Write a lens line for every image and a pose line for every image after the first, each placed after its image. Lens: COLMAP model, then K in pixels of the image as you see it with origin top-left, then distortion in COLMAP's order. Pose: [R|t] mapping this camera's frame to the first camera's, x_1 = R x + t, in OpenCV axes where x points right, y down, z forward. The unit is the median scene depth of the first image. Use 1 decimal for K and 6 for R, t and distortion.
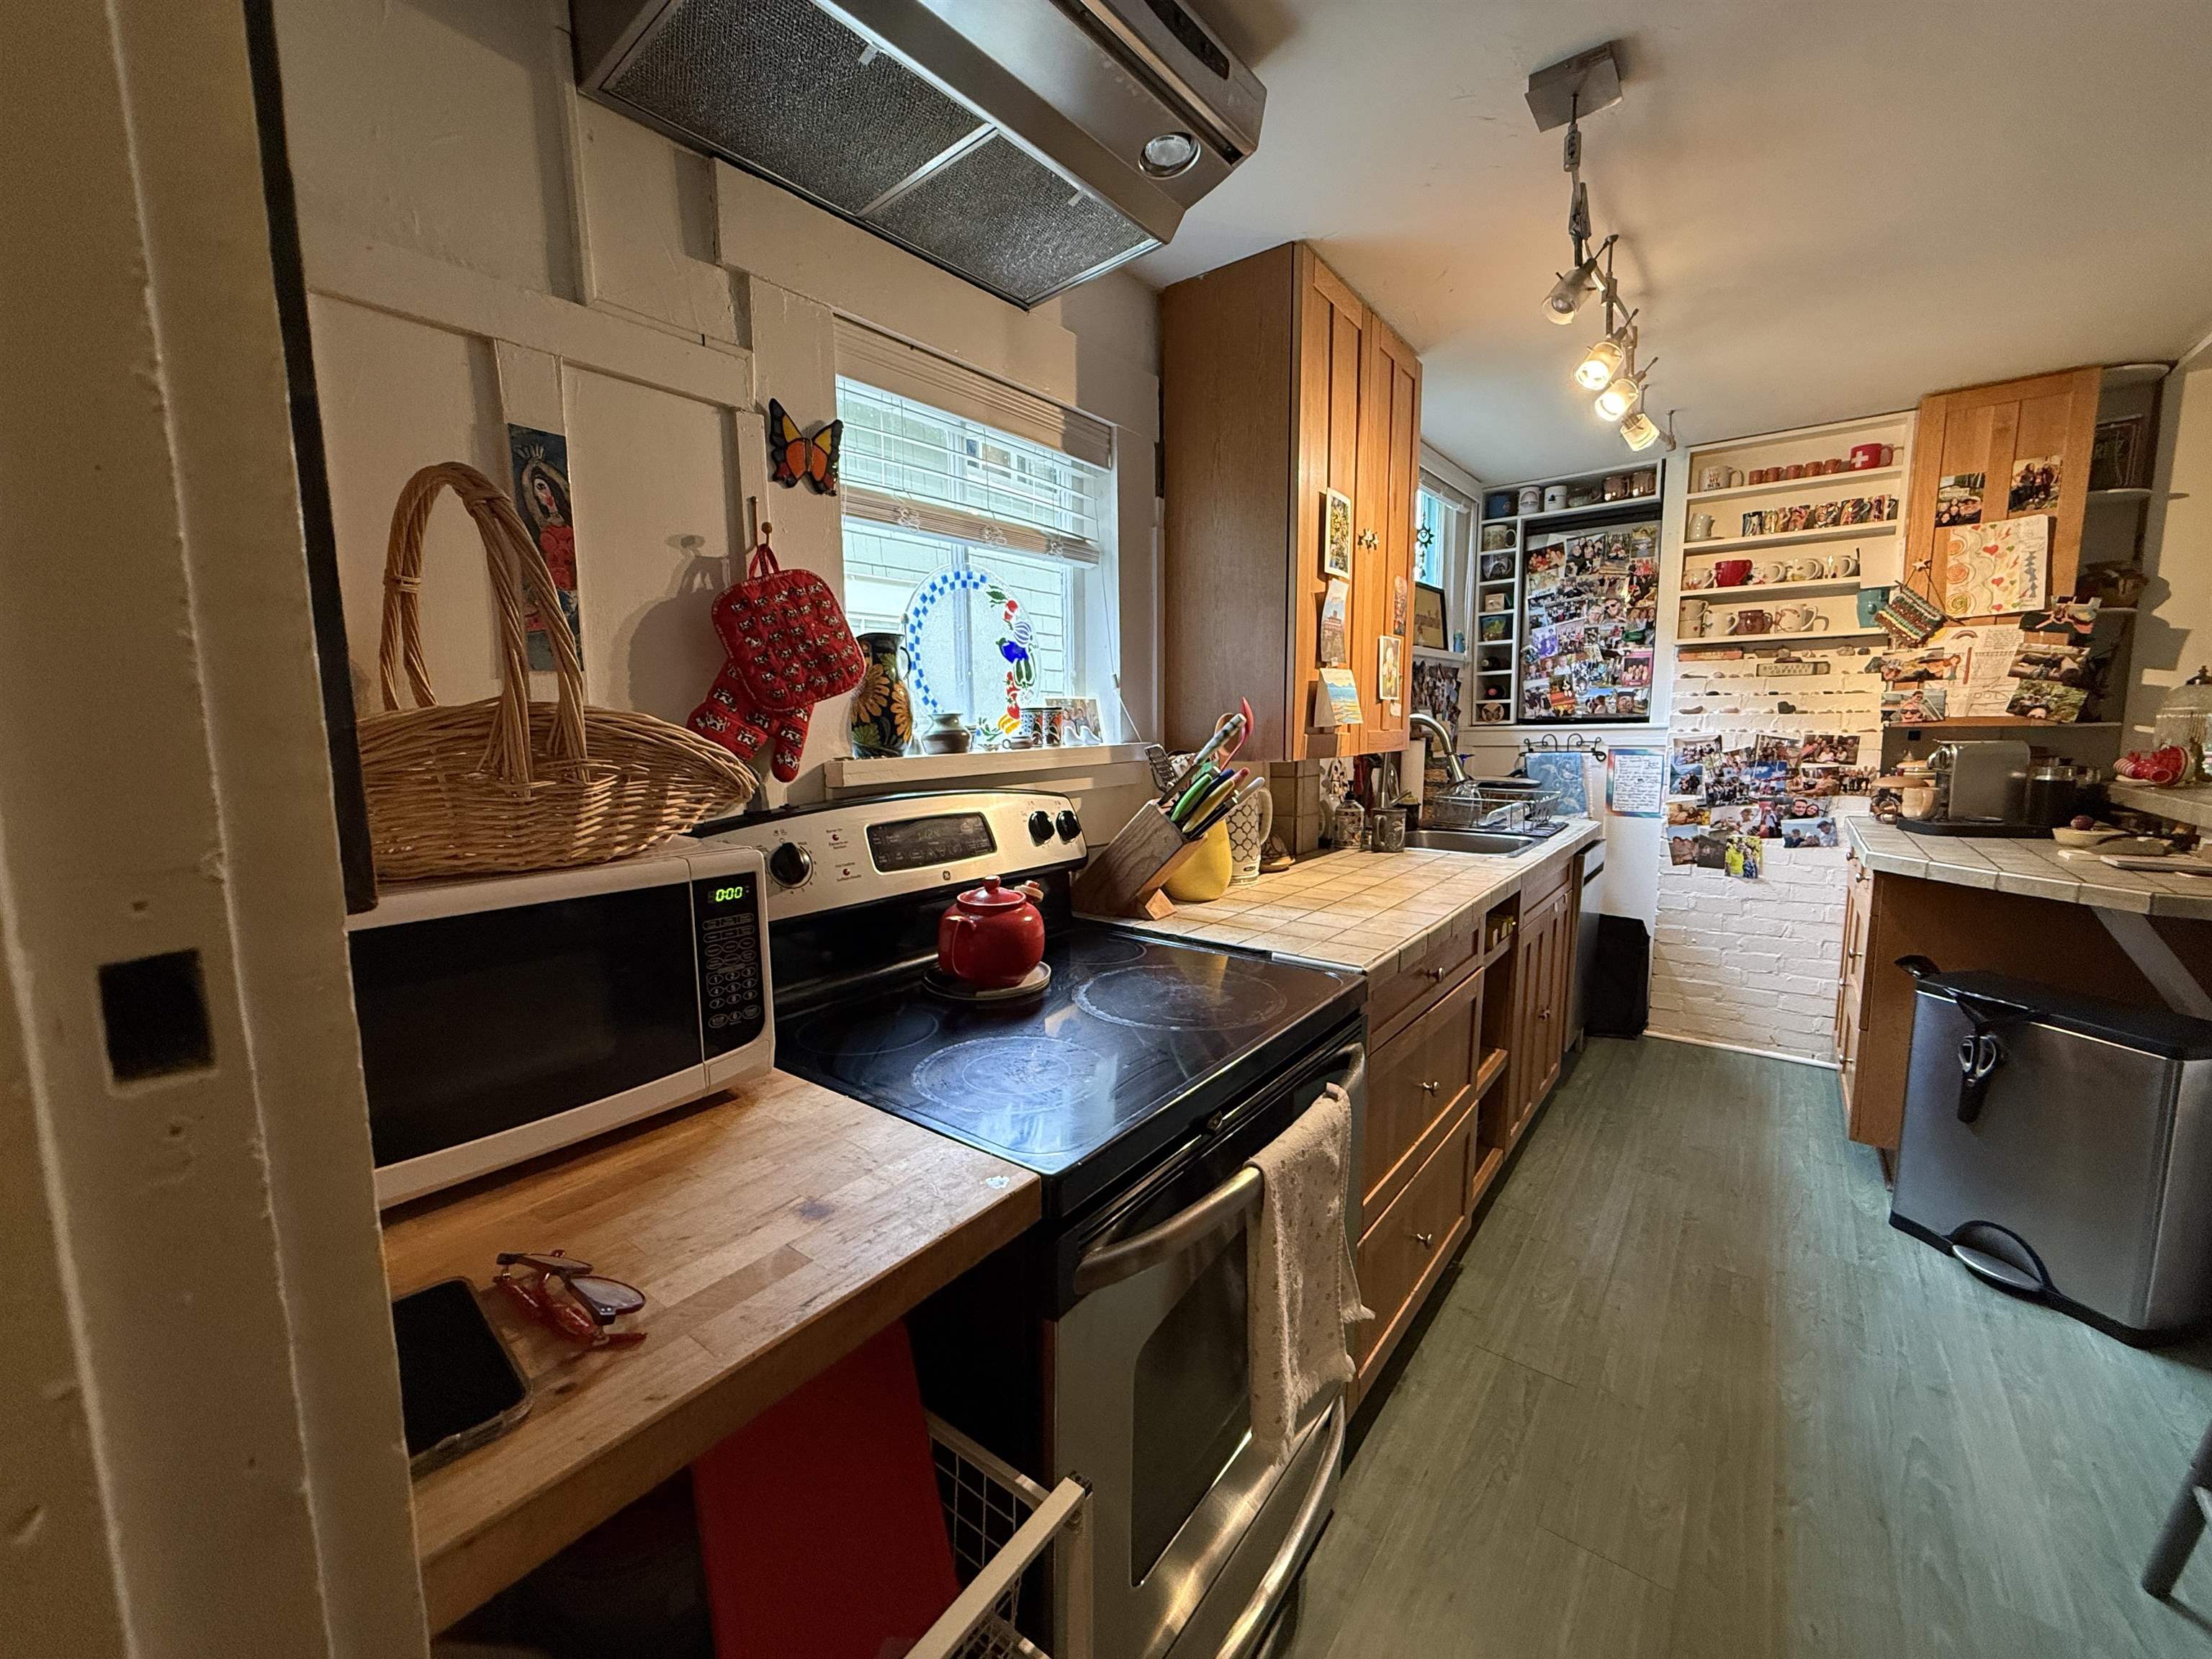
lens RADIAL K [[878.9, 0, 1104.5], [0, 878.9, 829.3], [0, 0, 1]] dist [-0.000075, -0.000514]
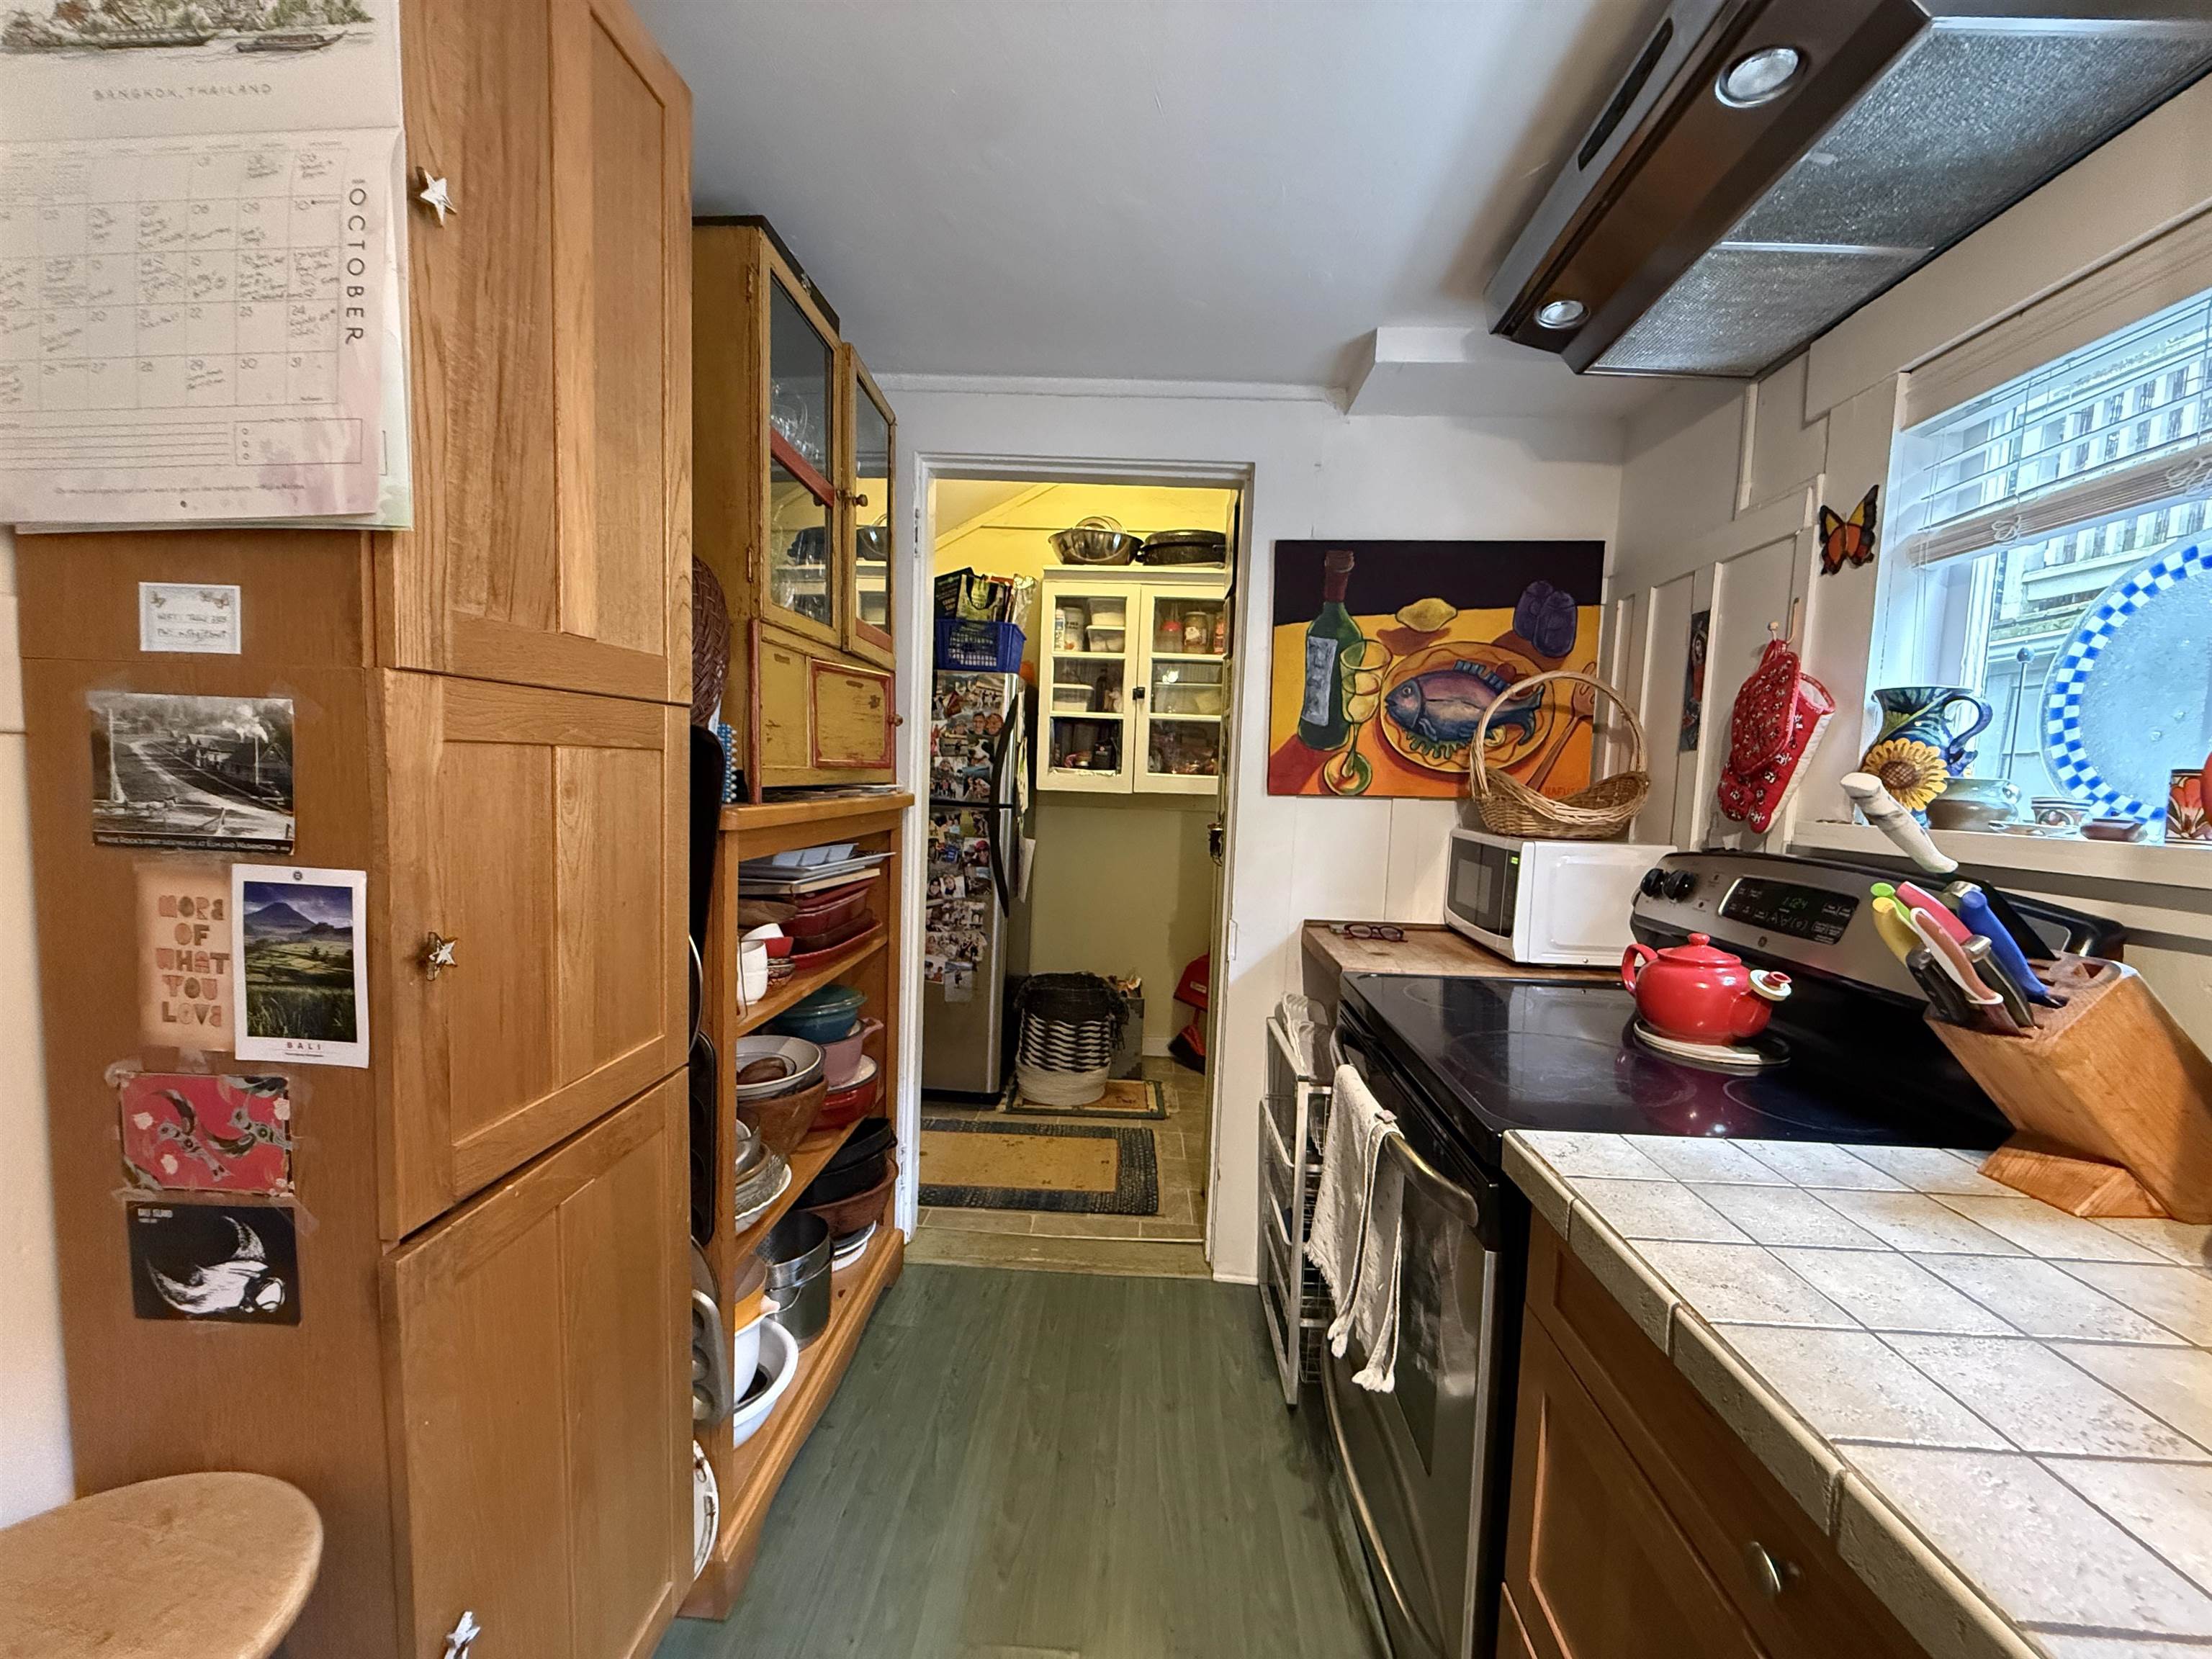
lens RADIAL K [[878.9, 0, 1104.0], [0, 878.9, 834.1], [0, 0, 1]] dist [-0.000075, -0.000514]
pose [[-0.827757, 0.021293, -0.560683, 0.819984], [-0.098040, 0.978418, 0.181896, -0.143590], [0.552455, 0.205535, -0.807805, 1.160612]]
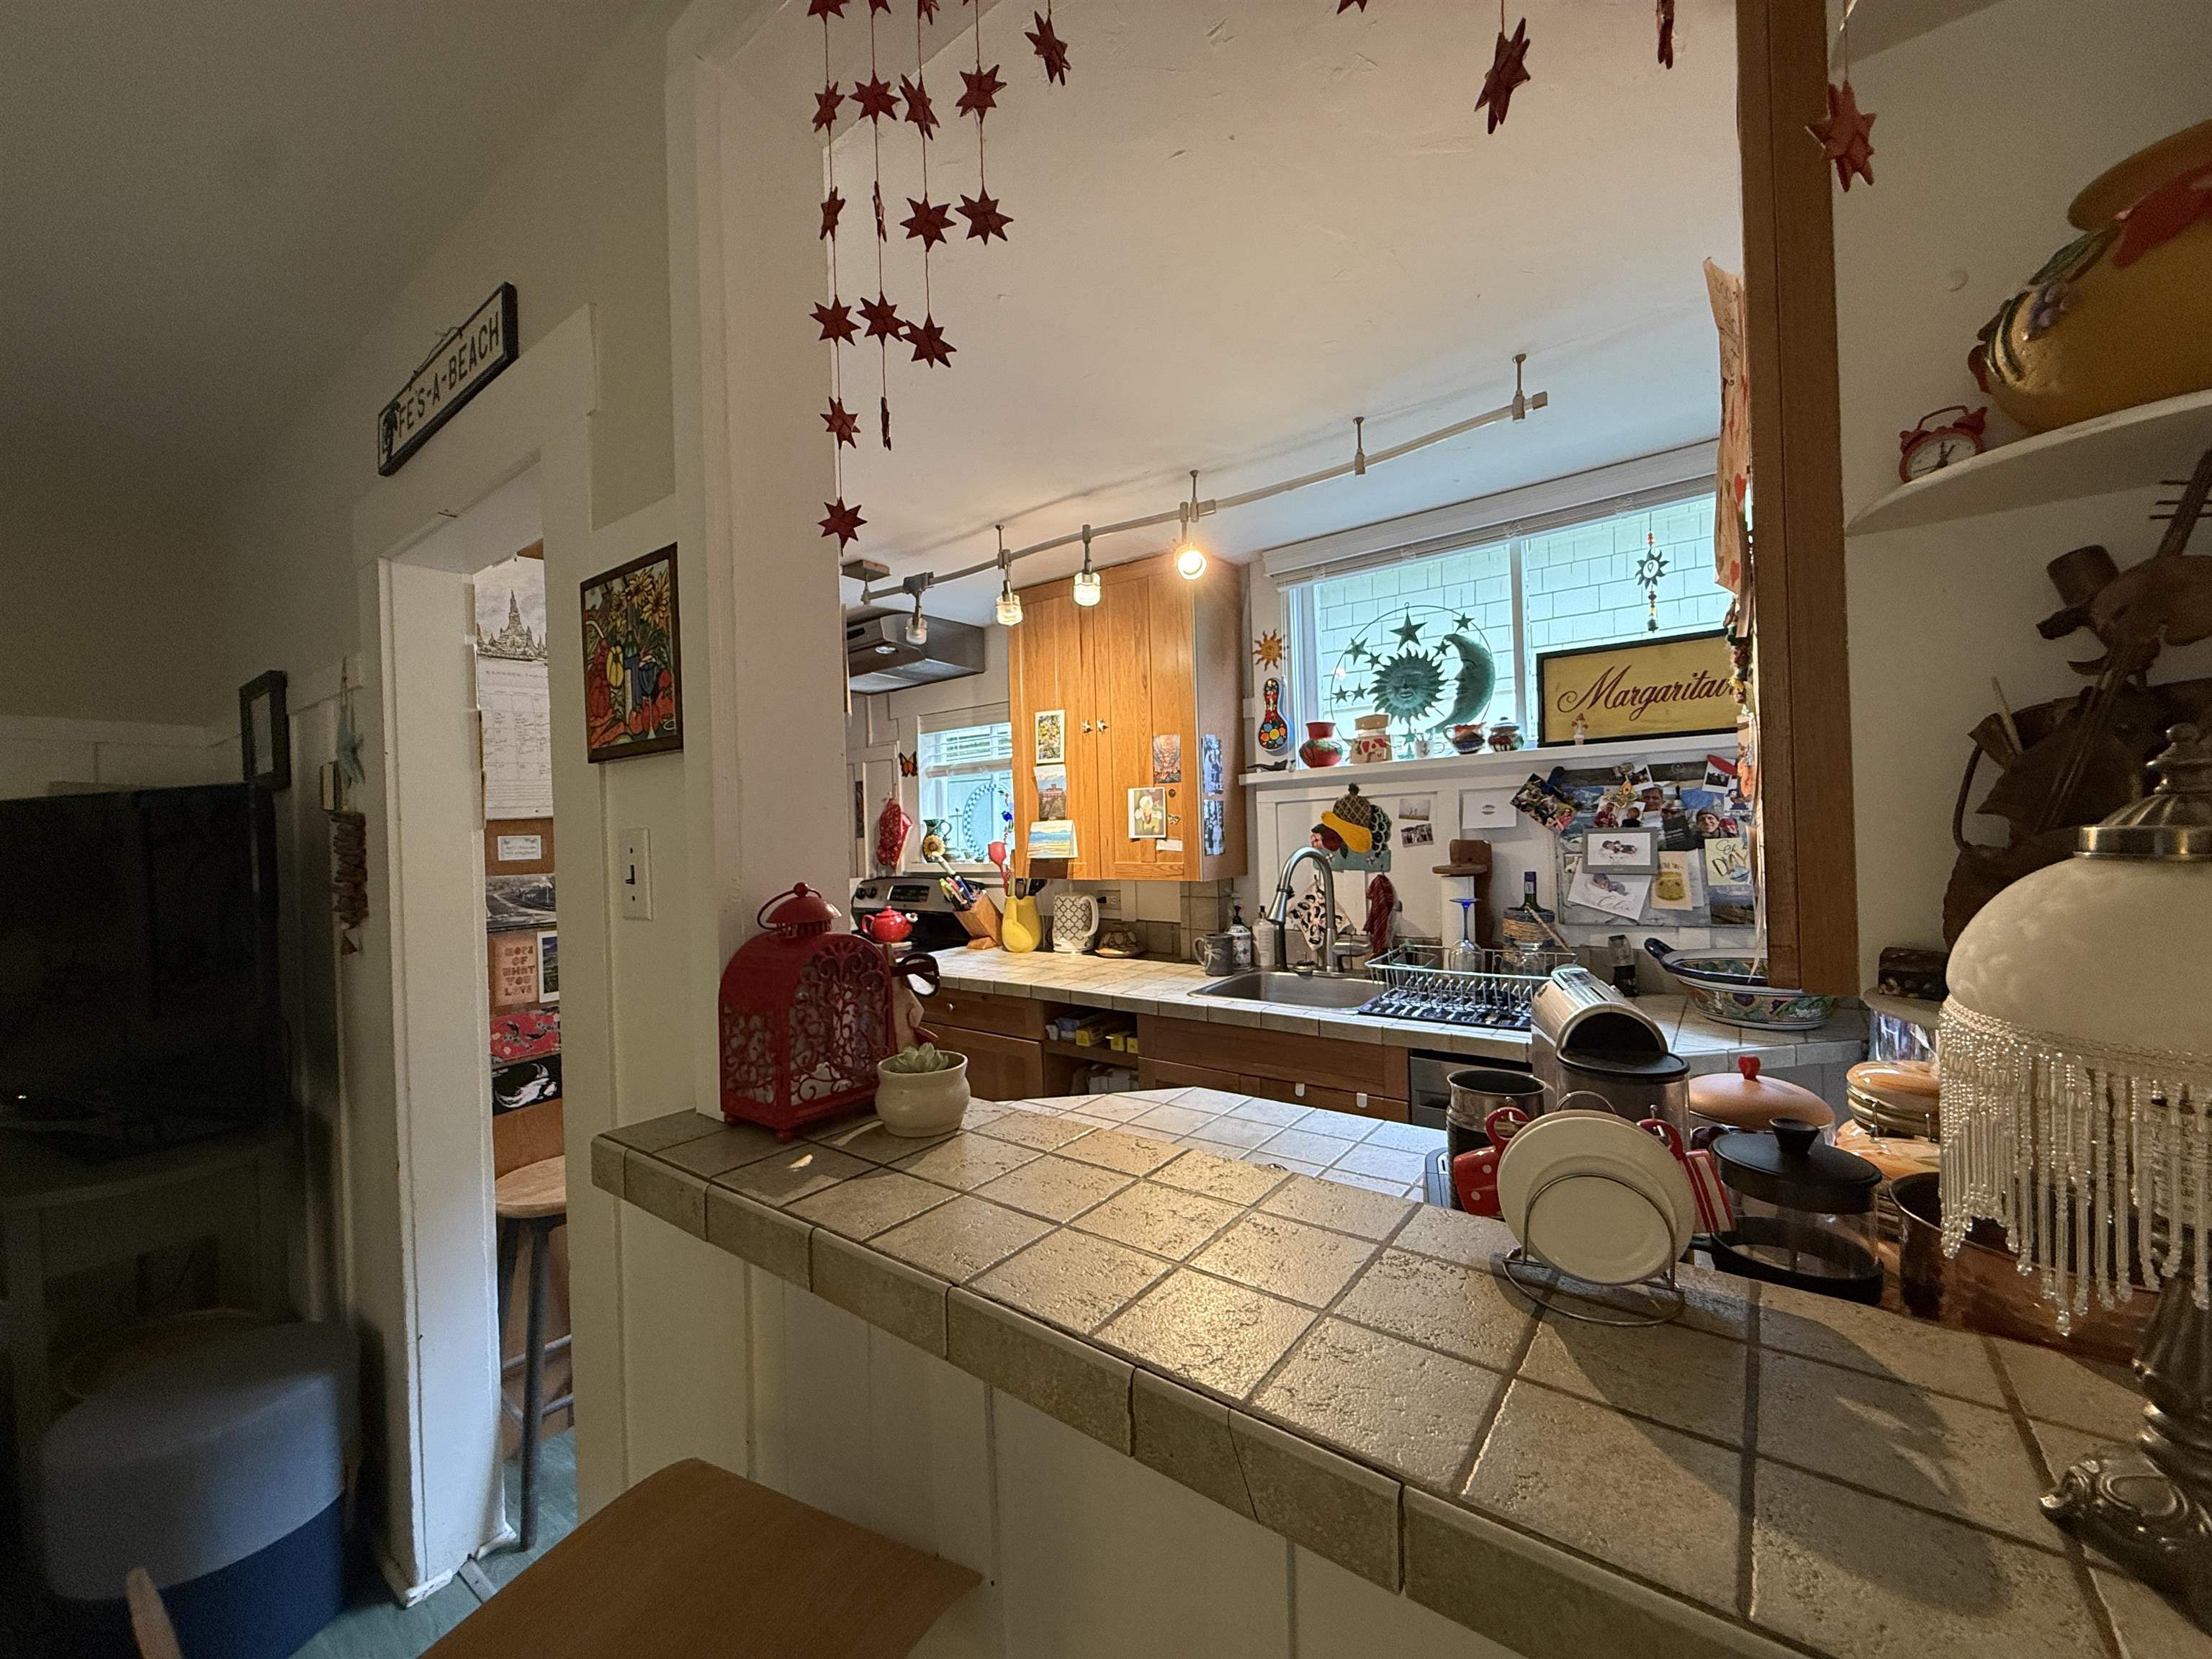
lens RADIAL K [[878.9, 0, 1099.3], [0, 878.9, 830.1], [0, 0, 1]] dist [-0.000075, -0.000514]
pose [[0.008237, 0.016584, -0.999829, 2.253554], [-0.093789, 0.995468, 0.015739, -0.250279], [0.995558, 0.093643, 0.009755, 1.343549]]
